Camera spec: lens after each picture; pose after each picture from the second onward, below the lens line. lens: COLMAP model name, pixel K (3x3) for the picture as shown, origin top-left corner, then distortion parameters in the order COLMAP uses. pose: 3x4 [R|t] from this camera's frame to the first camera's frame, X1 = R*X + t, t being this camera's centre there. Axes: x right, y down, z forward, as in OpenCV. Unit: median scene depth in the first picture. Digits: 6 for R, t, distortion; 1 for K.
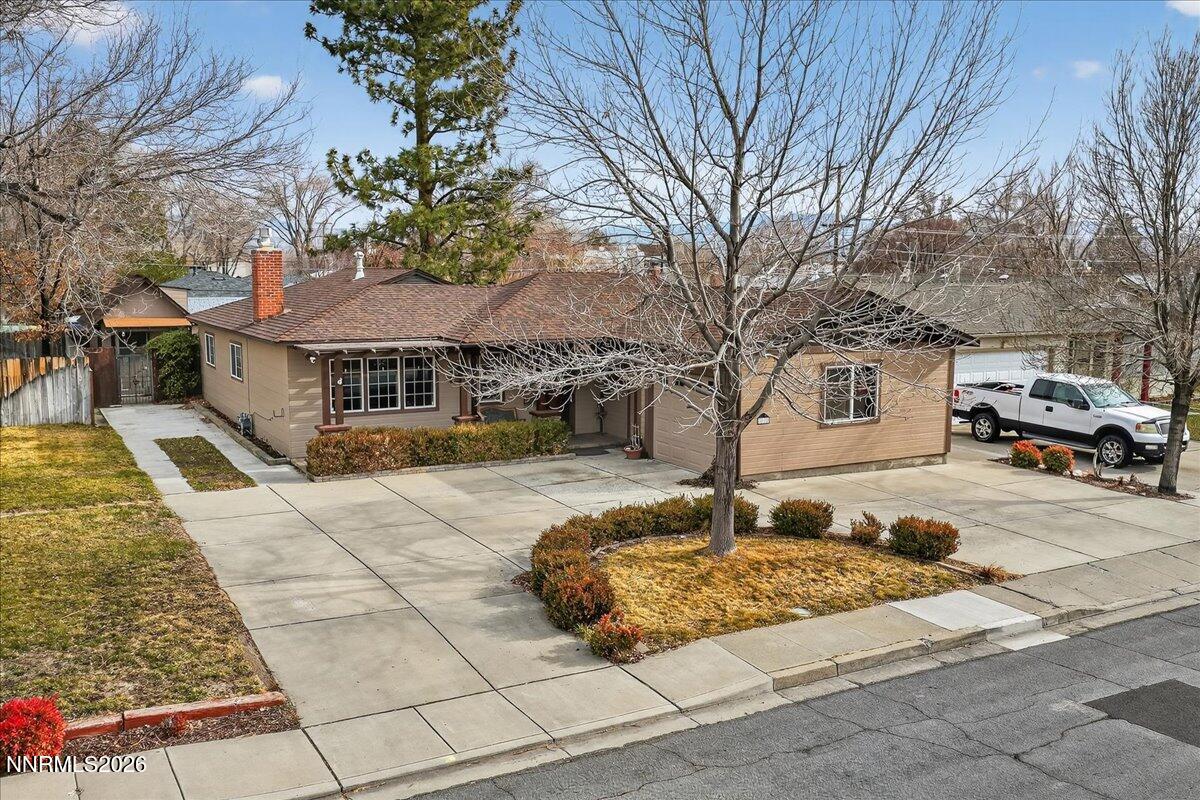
lens RADIAL K [[1178.2, 0, 603.3], [0, 1178.2, 319.1], [0, 0, 1]] dist [0.003540, -0.002963]
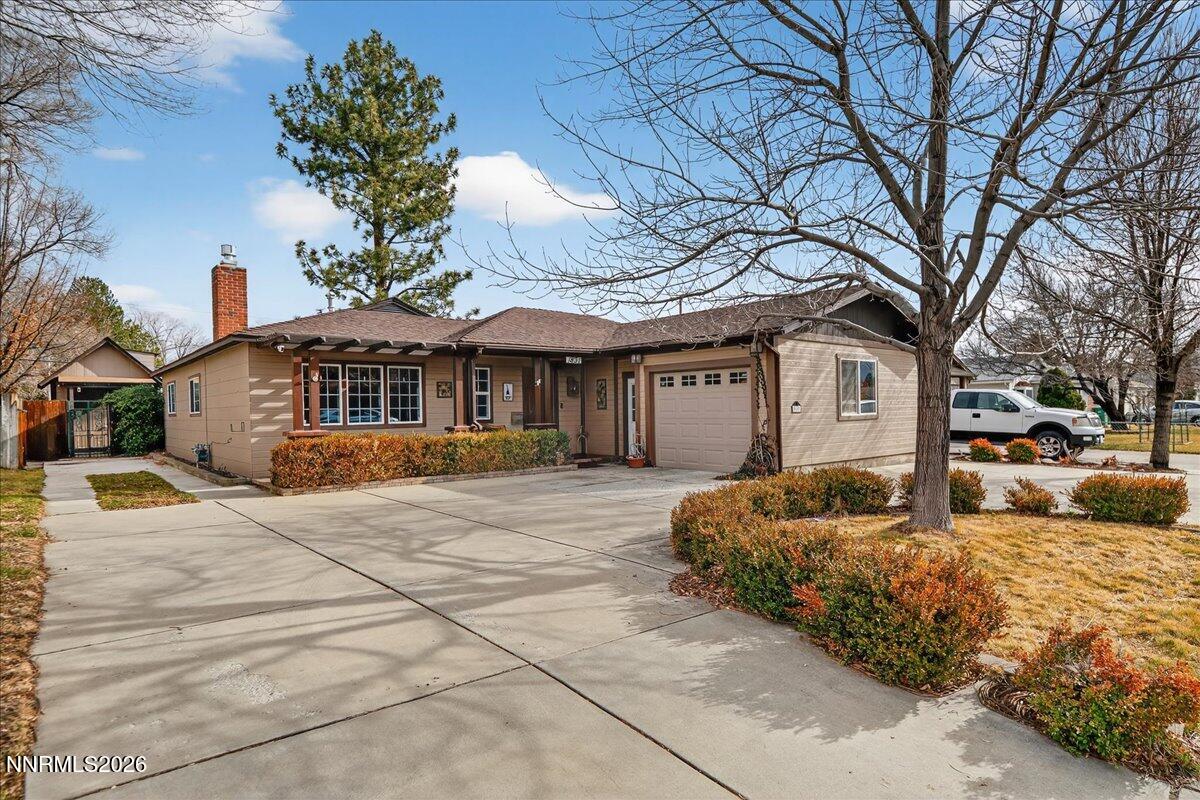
lens RADIAL K [[659.6, 0, 600.0], [0, 659.6, 400.0], [0, 0, 1]] dist [-0.003143, -0.000711]
pose [[0.978489, -0.015404, 0.205725, -0.113698], [0.033036, 0.996040, -0.082545, 0.105809], [-0.203639, 0.087565, 0.975122, 0.468692]]
